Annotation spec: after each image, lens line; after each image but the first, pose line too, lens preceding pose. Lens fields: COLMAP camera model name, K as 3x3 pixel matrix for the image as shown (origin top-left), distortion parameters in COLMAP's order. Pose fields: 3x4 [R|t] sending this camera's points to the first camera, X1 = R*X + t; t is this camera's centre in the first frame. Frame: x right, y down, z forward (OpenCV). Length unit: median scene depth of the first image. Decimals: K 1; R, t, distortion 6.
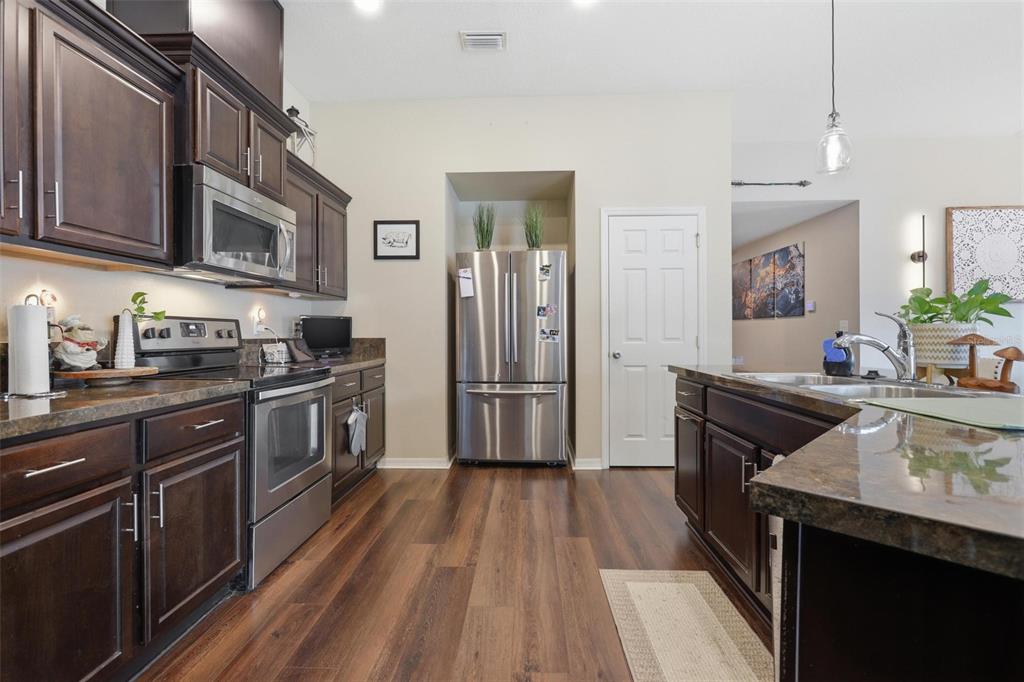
lens RADIAL K [[453.1, 0, 514.5], [0, 453.1, 334.1], [0, 0, 1]] dist [0.008018, -0.000090]
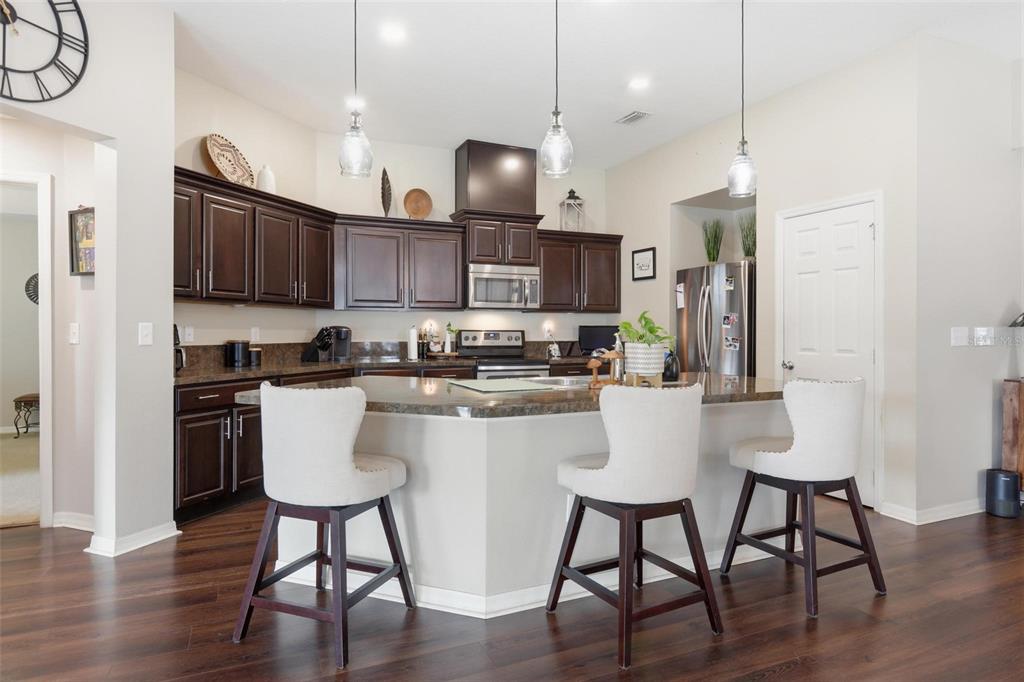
lens RADIAL K [[569.2, 0, 508.6], [0, 569.2, 332.7], [0, 0, 1]] dist [0.001782, -0.000526]
pose [[0.453416, 0.008038, -0.891263, 1.205684], [-0.005872, 0.999965, 0.006031, -0.031203], [0.891280, 0.002499, 0.453447, -0.062150]]
